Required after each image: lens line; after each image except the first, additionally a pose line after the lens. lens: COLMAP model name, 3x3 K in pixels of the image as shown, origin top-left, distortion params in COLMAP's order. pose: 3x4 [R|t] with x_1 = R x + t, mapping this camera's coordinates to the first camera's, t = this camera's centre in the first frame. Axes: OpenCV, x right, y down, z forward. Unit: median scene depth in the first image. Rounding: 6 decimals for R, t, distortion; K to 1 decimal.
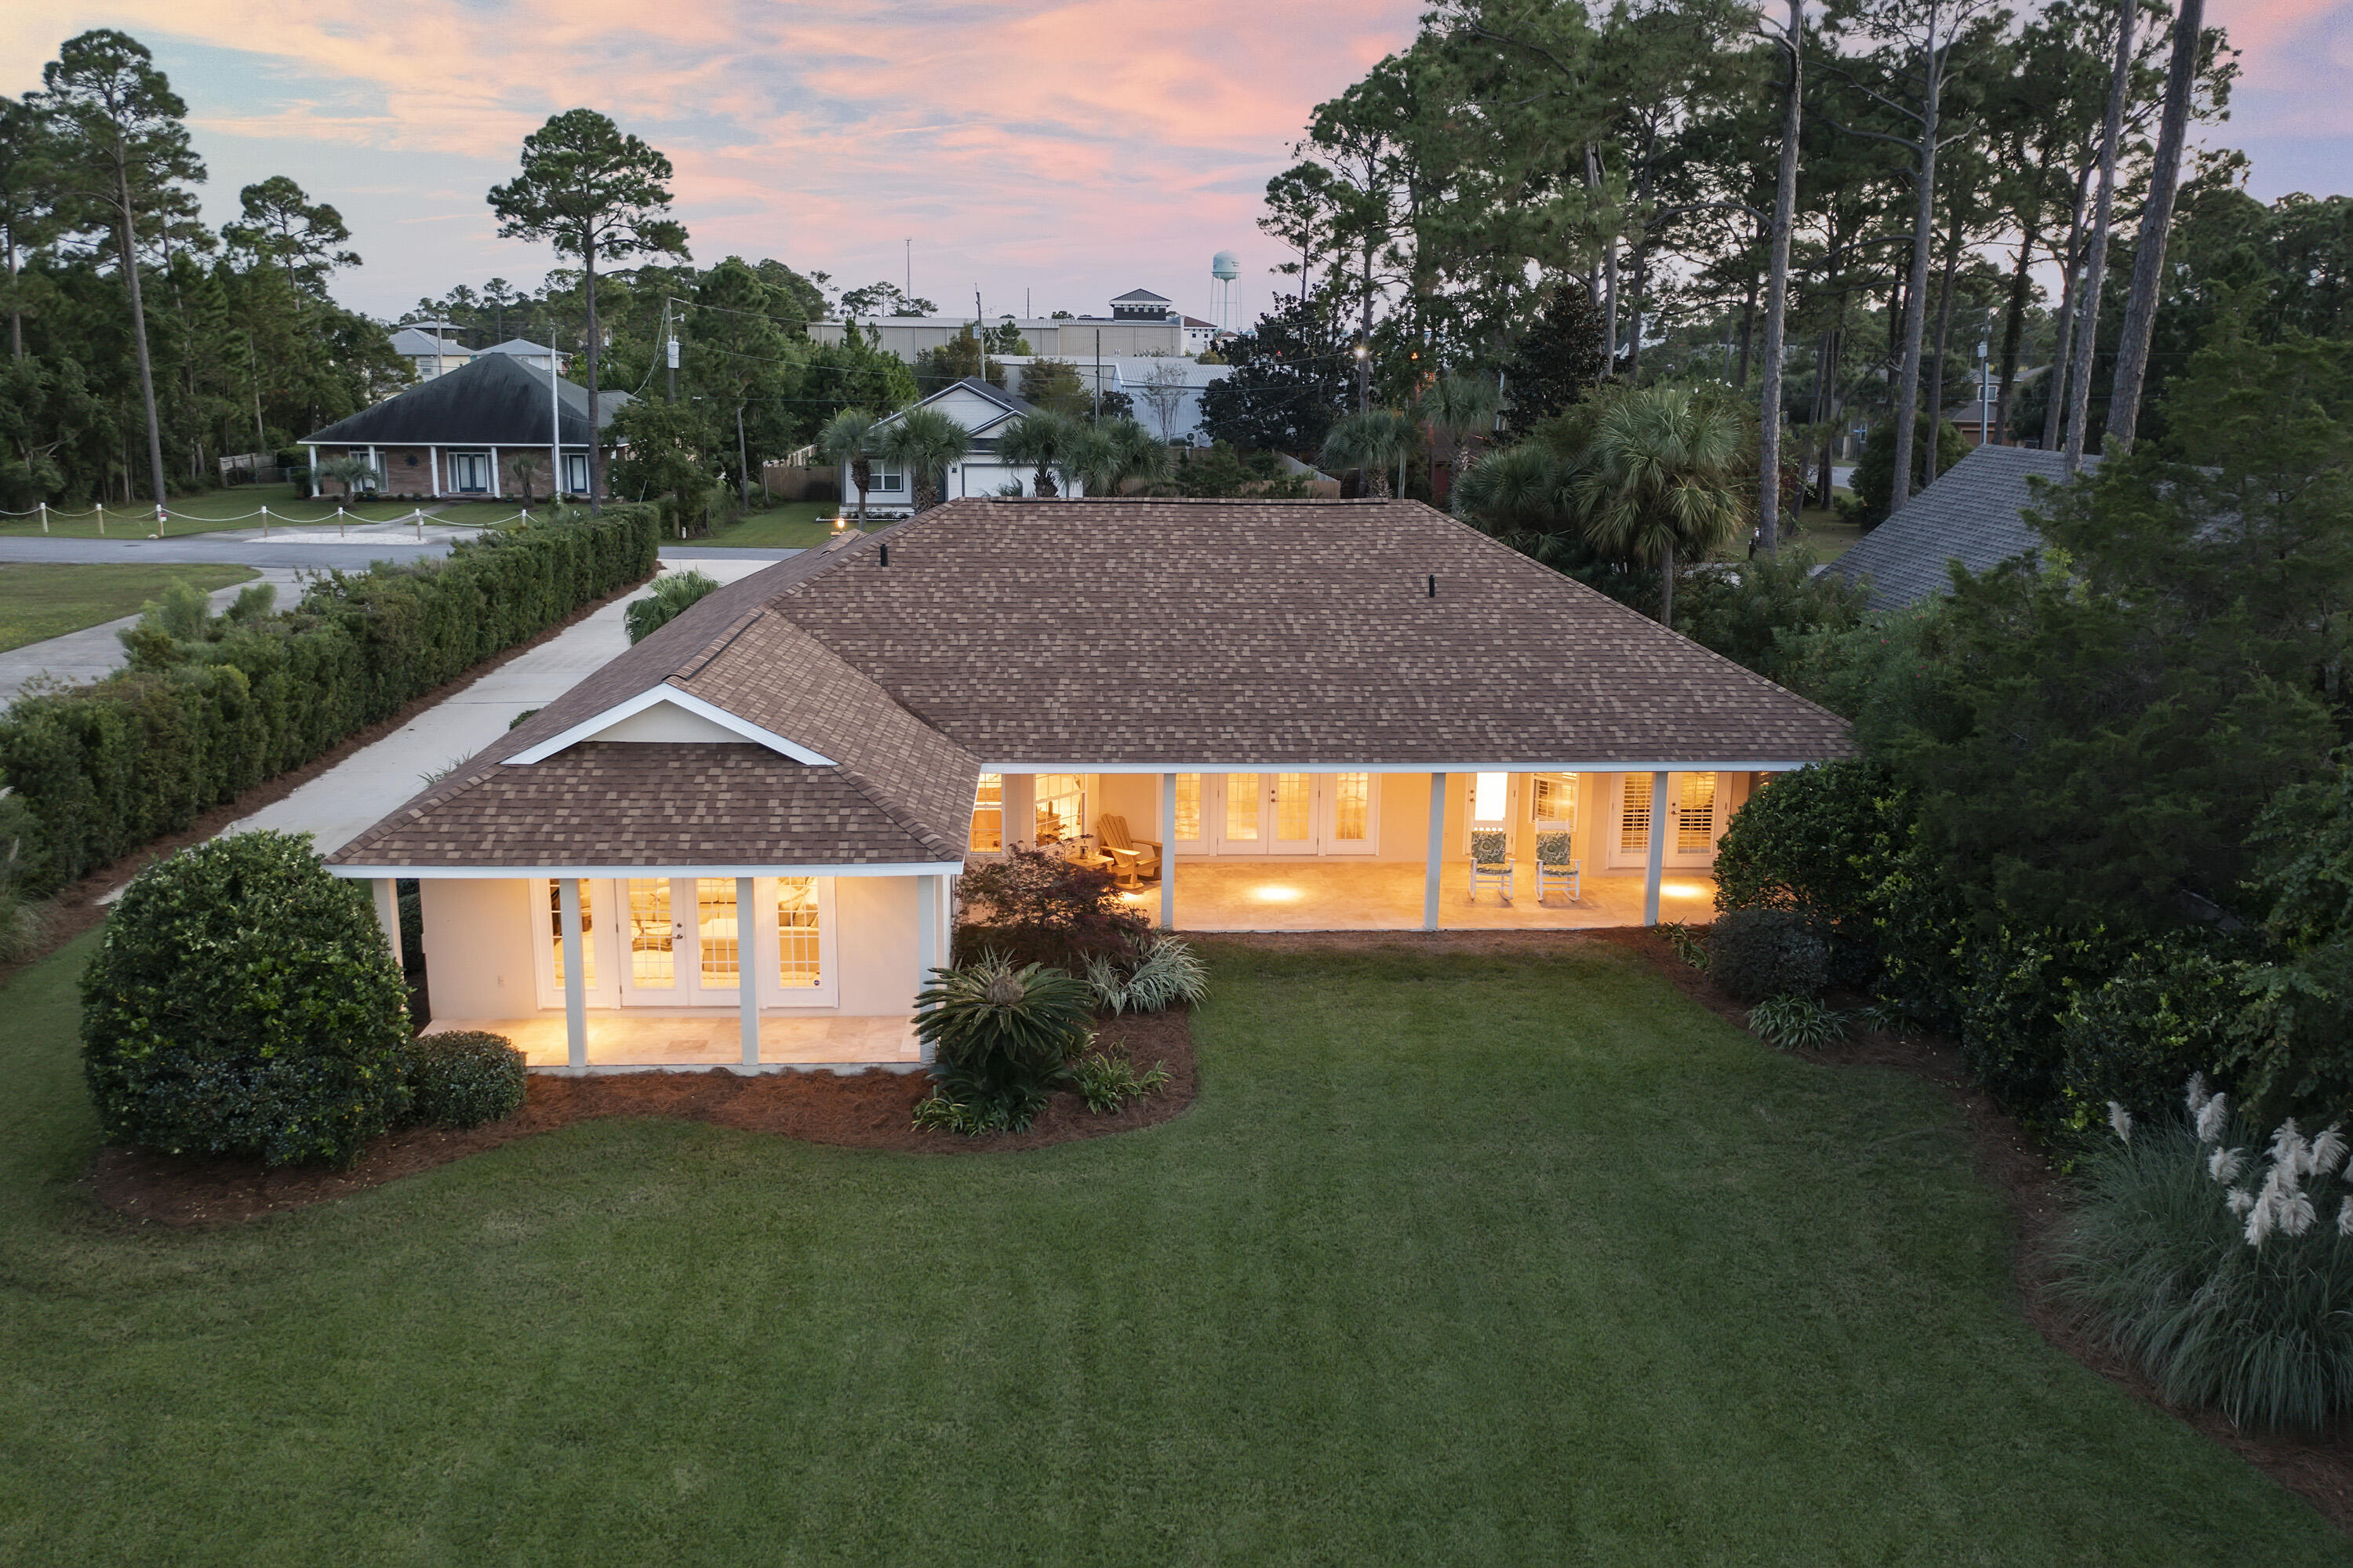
lens RADIAL K [[1863.3, 0, 1184.1], [0, 1863.3, 770.3], [0, 0, 1]] dist [-0.011887, 0.001087]
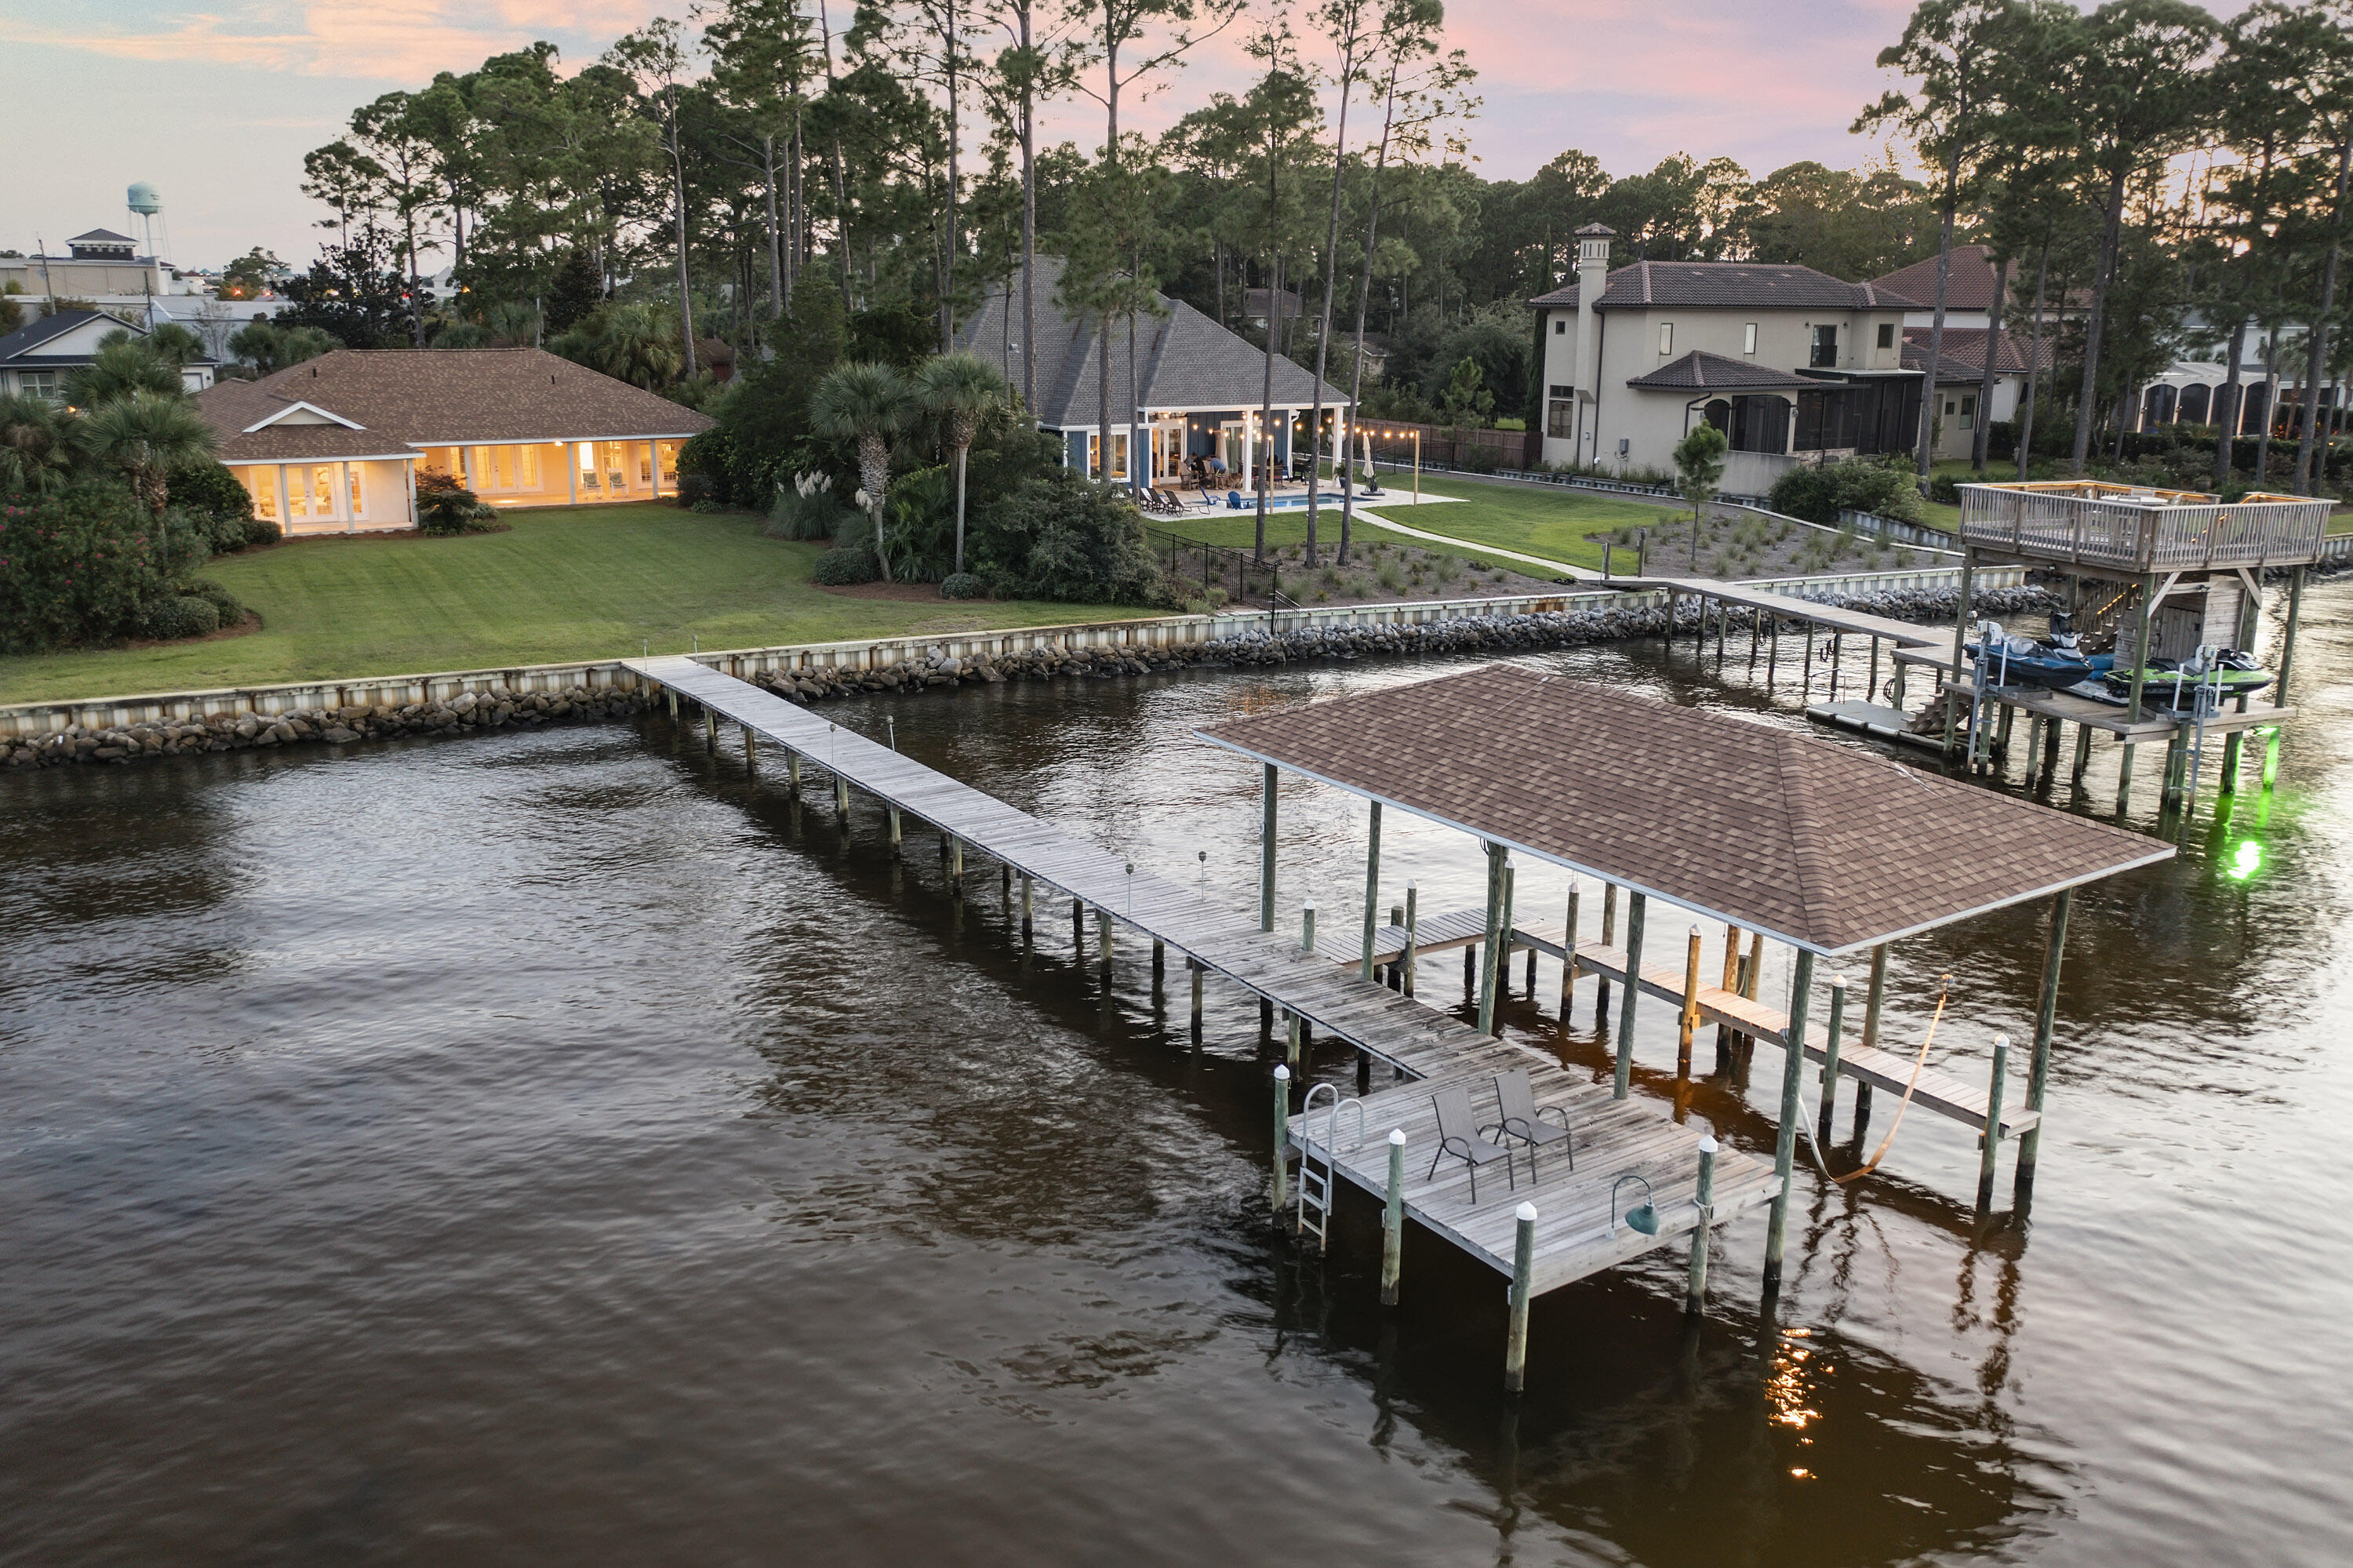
lens RADIAL K [[1857.8, 0, 1184.7], [0, 1857.8, 771.0], [0, 0, 1]] dist [-0.008076, 0.005909]
pose [[0.863982, -0.127995, 0.486983, -0.450465], [0.112350, 0.991773, 0.061344, 0.396089], [-0.490829, 0.001712, 0.871254, -1.727834]]
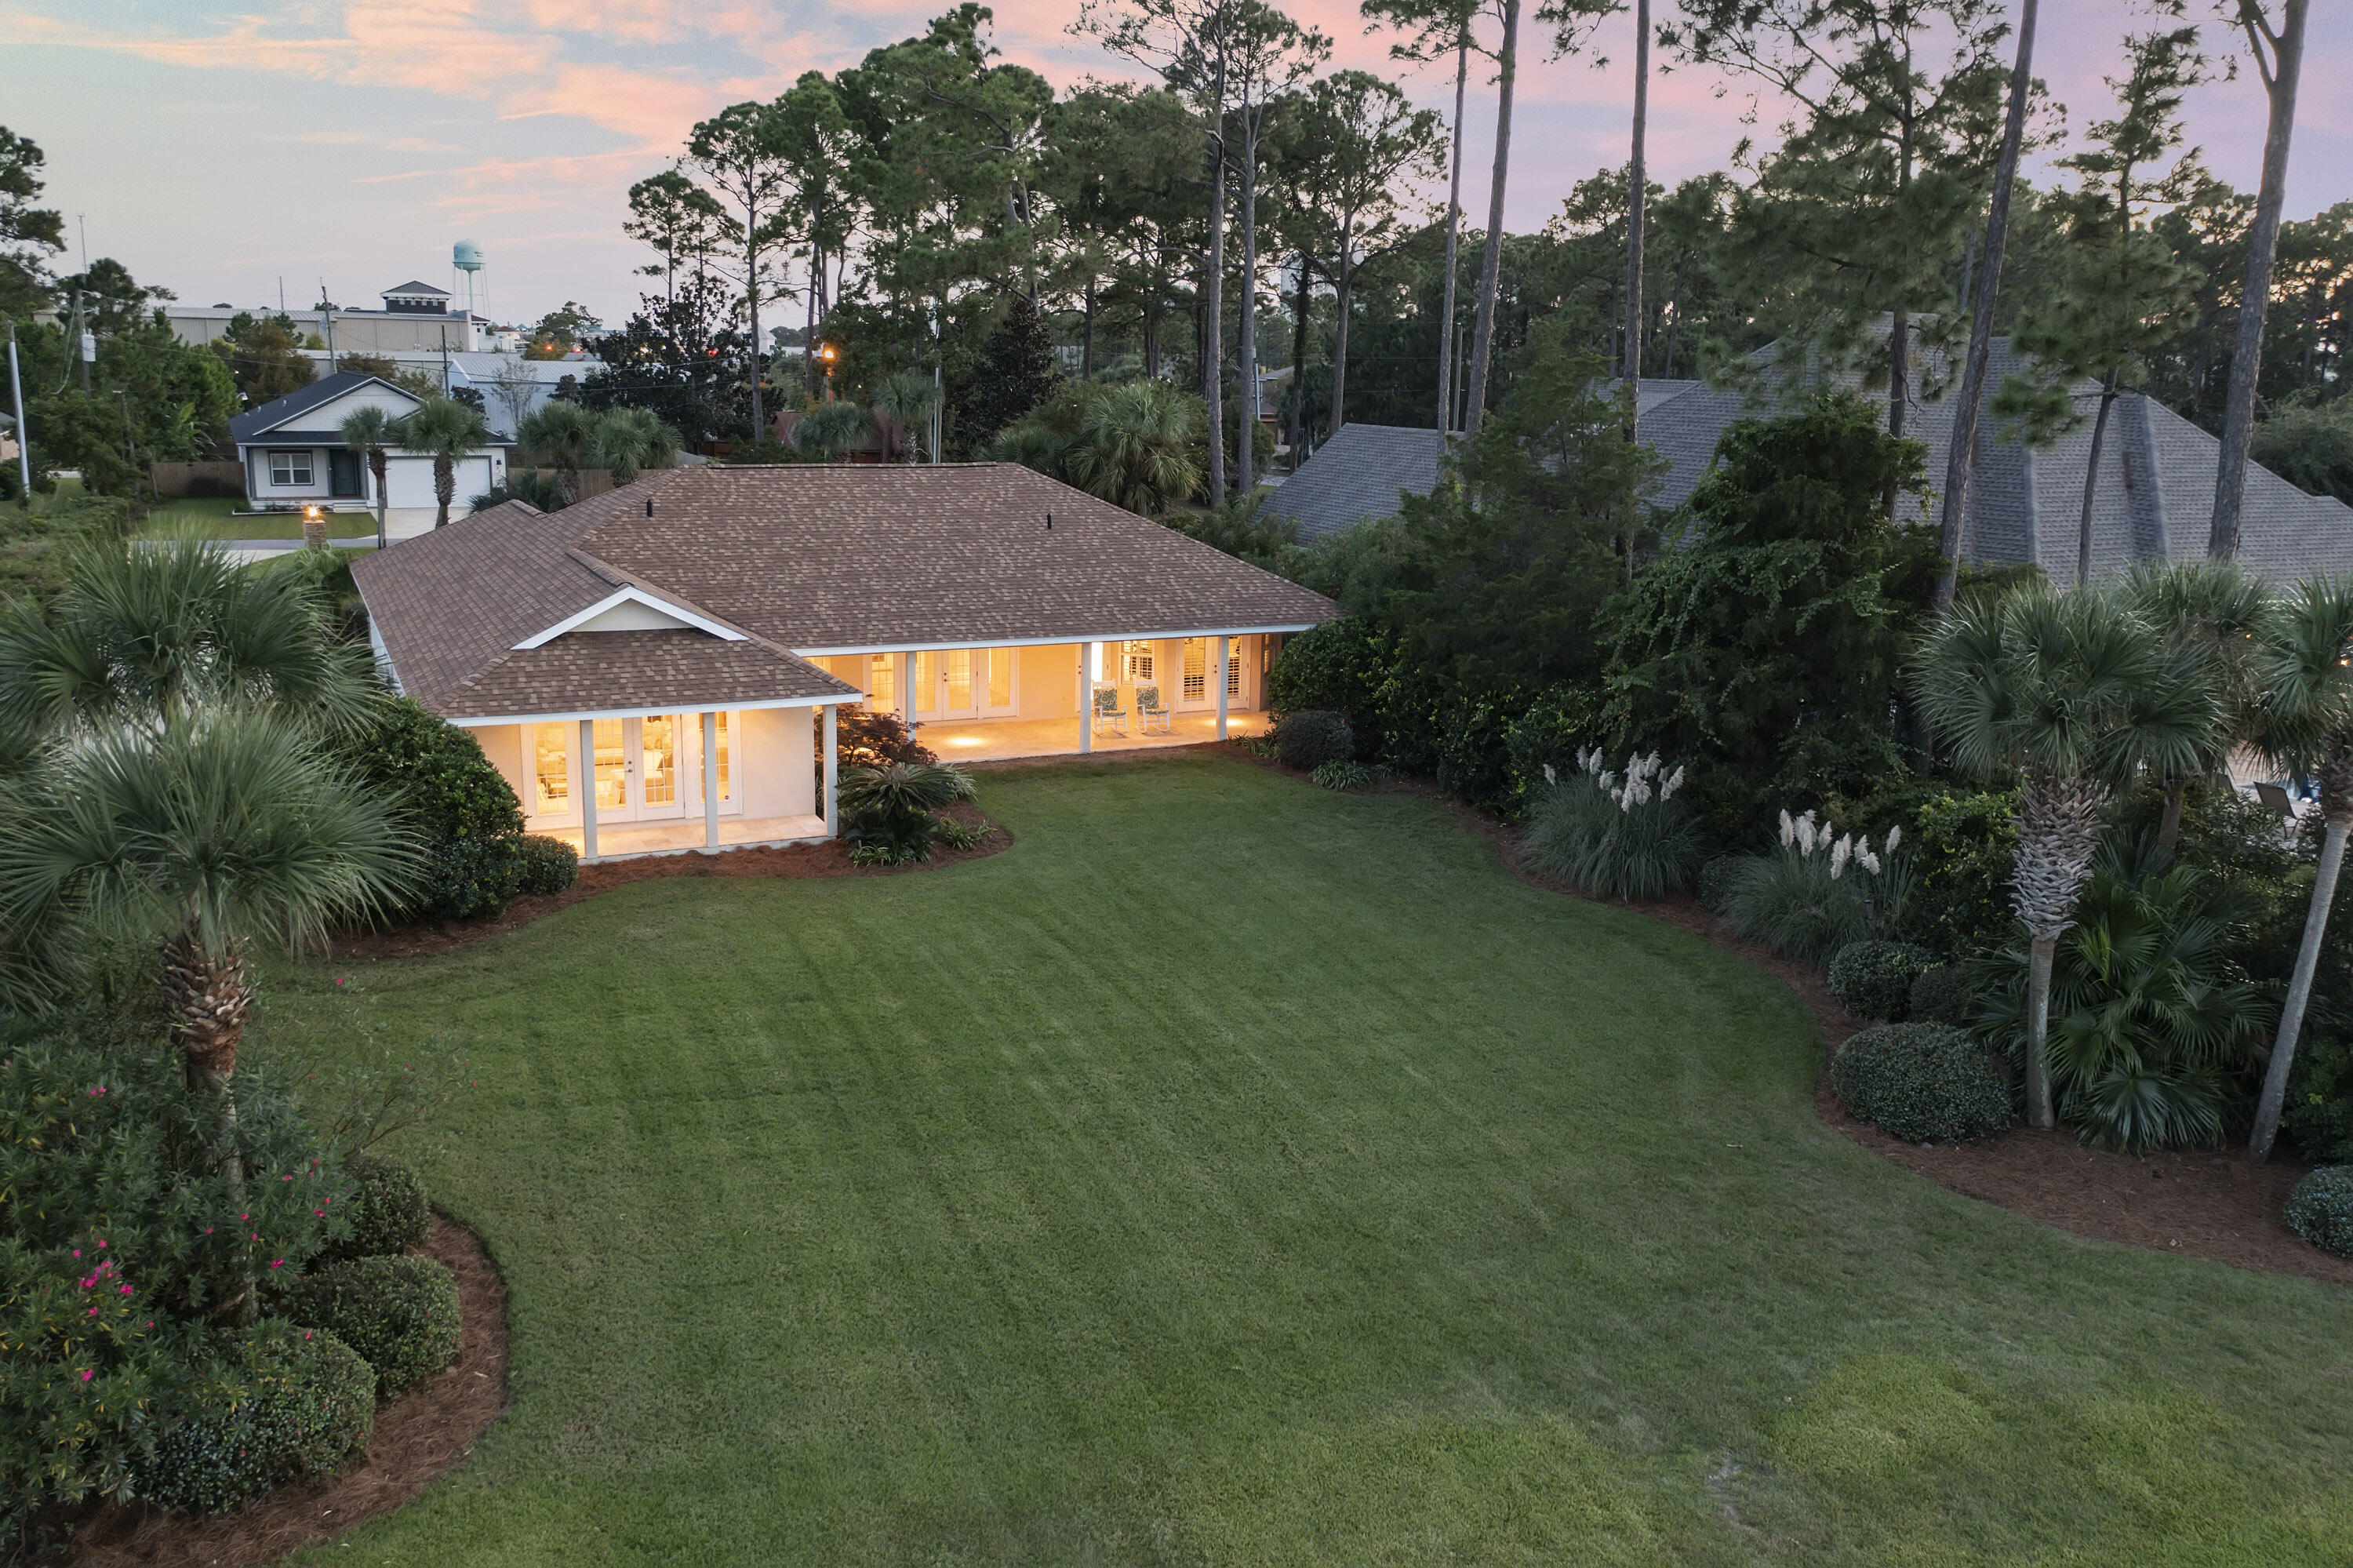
lens RADIAL K [[1857.8, 0, 1184.7], [0, 1857.8, 771.0], [0, 0, 1]] dist [-0.008076, 0.005909]
pose [[0.924991, -0.074895, 0.372536, -0.337251], [0.073983, 0.997119, 0.016765, 0.080758], [-0.372718, 0.012054, 0.927866, -0.378873]]
